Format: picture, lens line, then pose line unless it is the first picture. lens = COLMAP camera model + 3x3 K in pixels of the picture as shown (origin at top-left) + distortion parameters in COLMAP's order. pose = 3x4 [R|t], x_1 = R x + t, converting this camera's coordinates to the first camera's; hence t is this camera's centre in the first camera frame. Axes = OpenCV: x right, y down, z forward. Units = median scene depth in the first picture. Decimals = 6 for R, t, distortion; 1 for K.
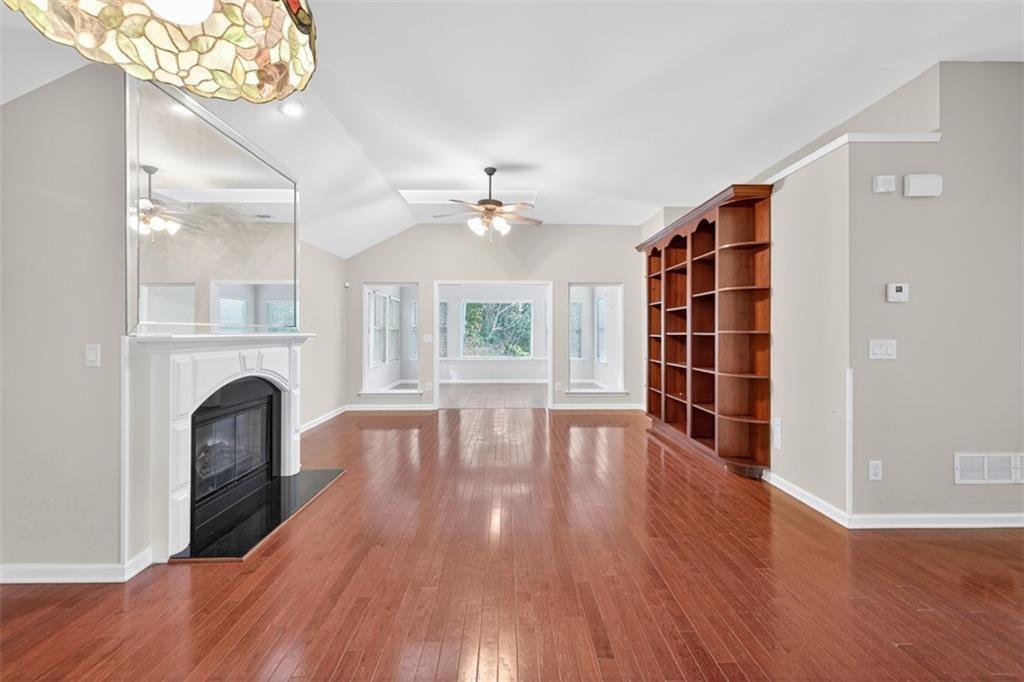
lens RADIAL K [[428.6, 0, 512.6], [0, 428.6, 332.3], [0, 0, 1]] dist [0.008780, -0.000354]
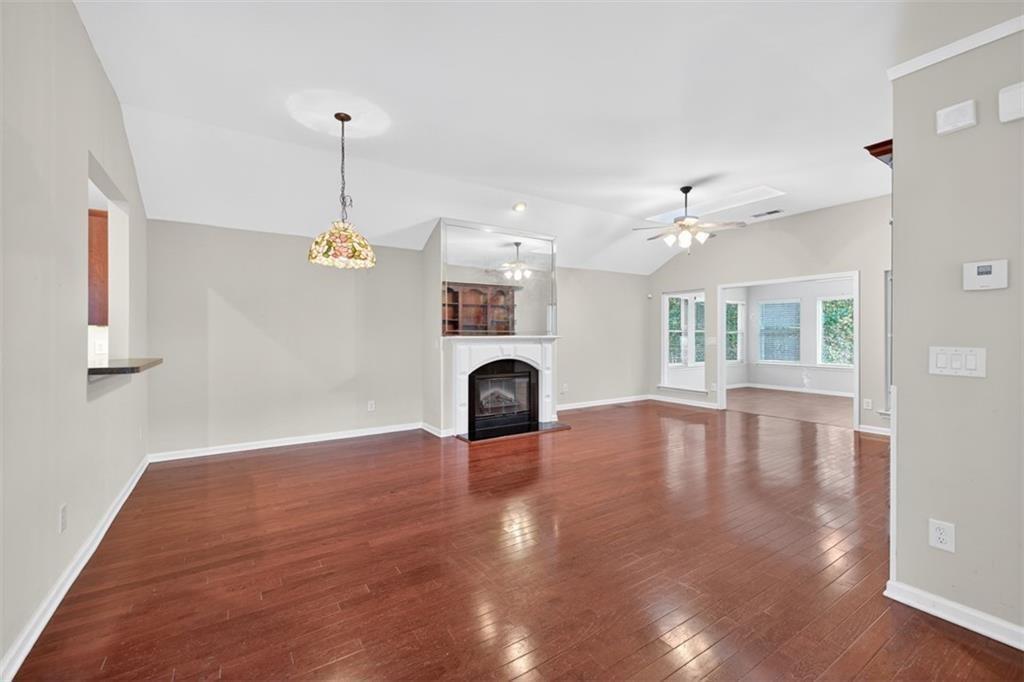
lens RADIAL K [[423.5, 0, 512.0], [0, 423.5, 341.0], [0, 0, 1]] dist [0.003472, 0.000137]
pose [[0.537305, 0.012632, -0.843293, 0.762544], [0.000477, 0.999883, 0.015281, -0.002435], [0.843388, -0.008613, 0.537236, 0.035775]]
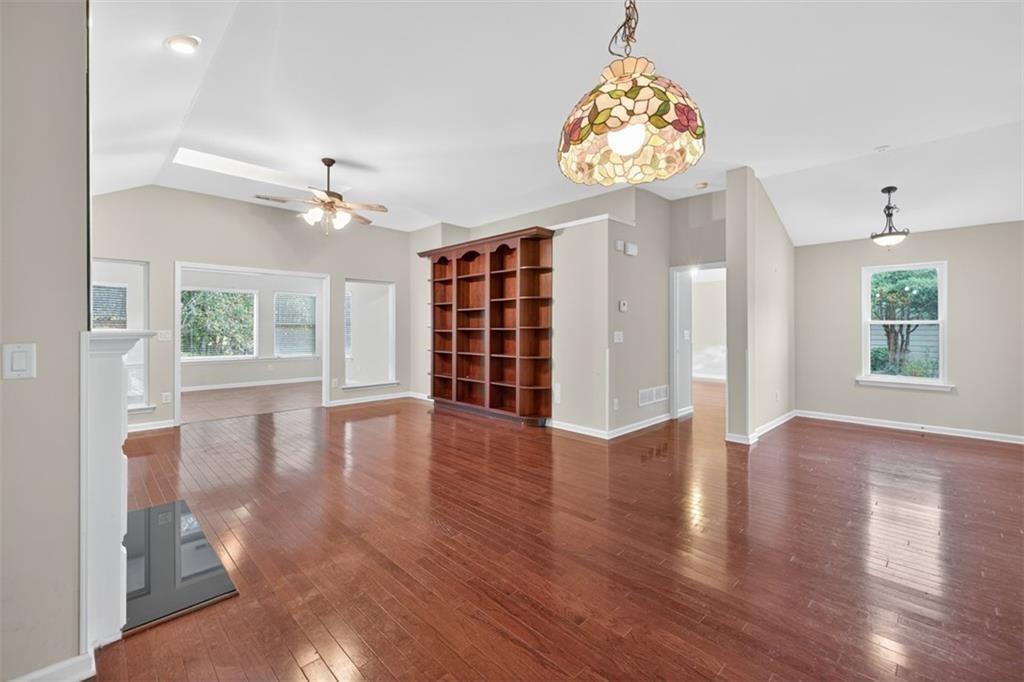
lens RADIAL K [[428.6, 0, 512.6], [0, 428.6, 332.3], [0, 0, 1]] dist [0.008780, -0.000354]
pose [[0.724980, -0.006395, 0.688741, -0.508655], [-0.000297, 0.999954, 0.009597, 0.001369], [-0.688770, -0.007162, 0.724944, 0.002964]]
